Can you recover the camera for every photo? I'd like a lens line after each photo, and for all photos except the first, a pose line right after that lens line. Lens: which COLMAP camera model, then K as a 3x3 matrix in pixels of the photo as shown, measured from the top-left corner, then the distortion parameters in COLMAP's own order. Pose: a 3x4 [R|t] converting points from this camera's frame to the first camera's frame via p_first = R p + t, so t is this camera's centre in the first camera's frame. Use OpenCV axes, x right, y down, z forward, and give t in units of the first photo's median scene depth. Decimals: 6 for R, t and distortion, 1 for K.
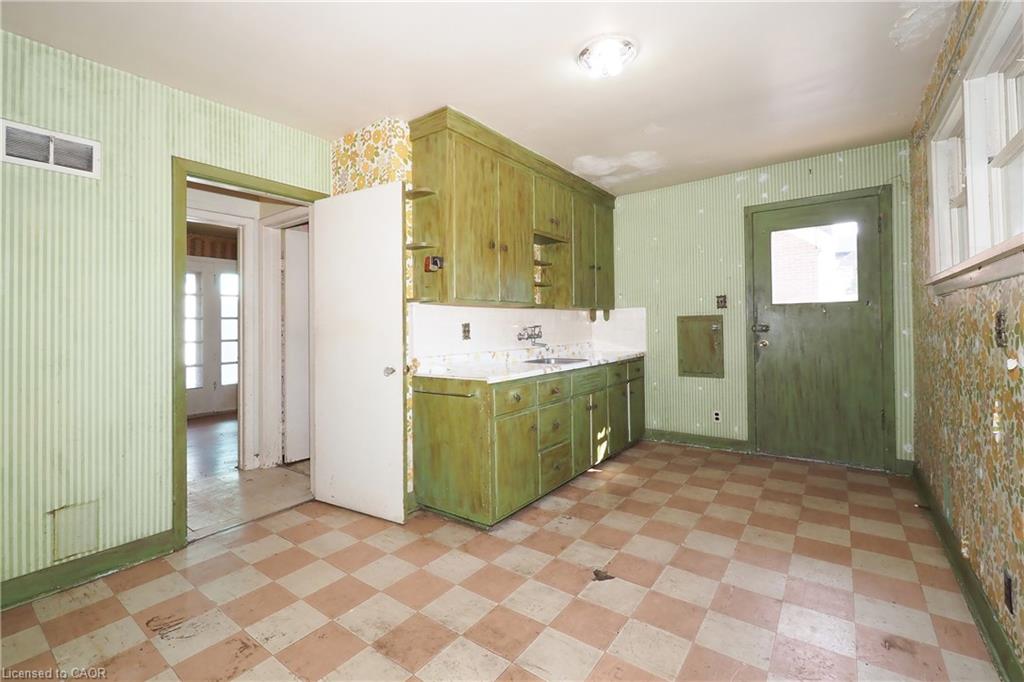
lens RADIAL K [[450.3, 0, 510.6], [0, 450.3, 320.1], [0, 0, 1]] dist [-0.010467, 0.000967]
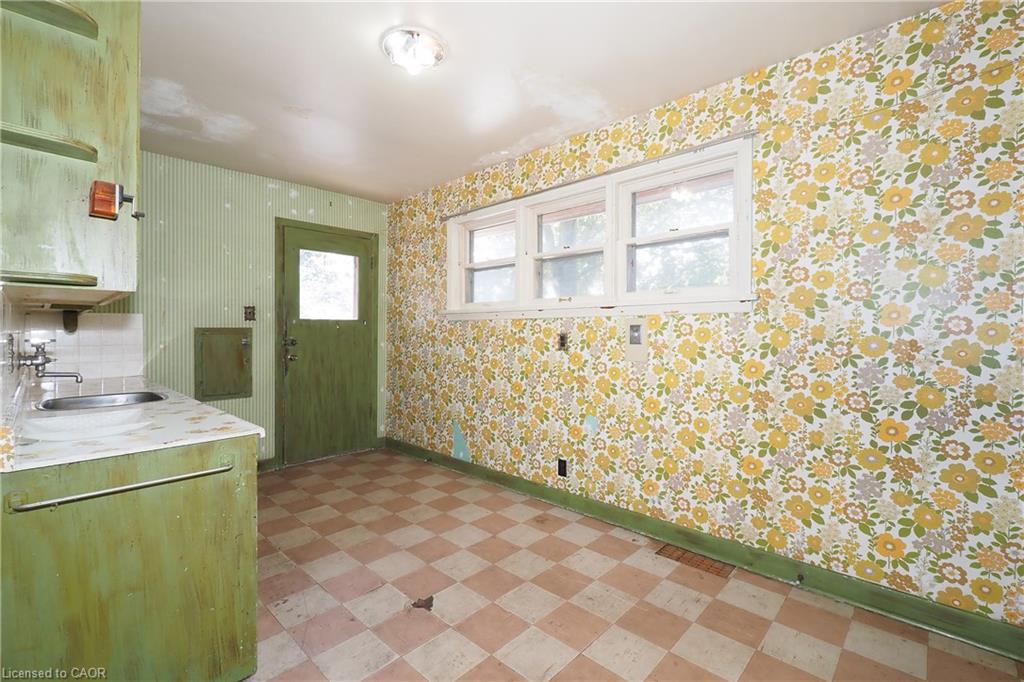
lens RADIAL K [[450.3, 0, 512.1], [0, 450.3, 338.7], [0, 0, 1]] dist [-0.010467, 0.000967]
pose [[0.119417, 0.001306, 0.992843, -0.573041], [-0.010781, 0.999942, -0.000019, 0.007887], [-0.992786, -0.010701, 0.119424, 0.568109]]
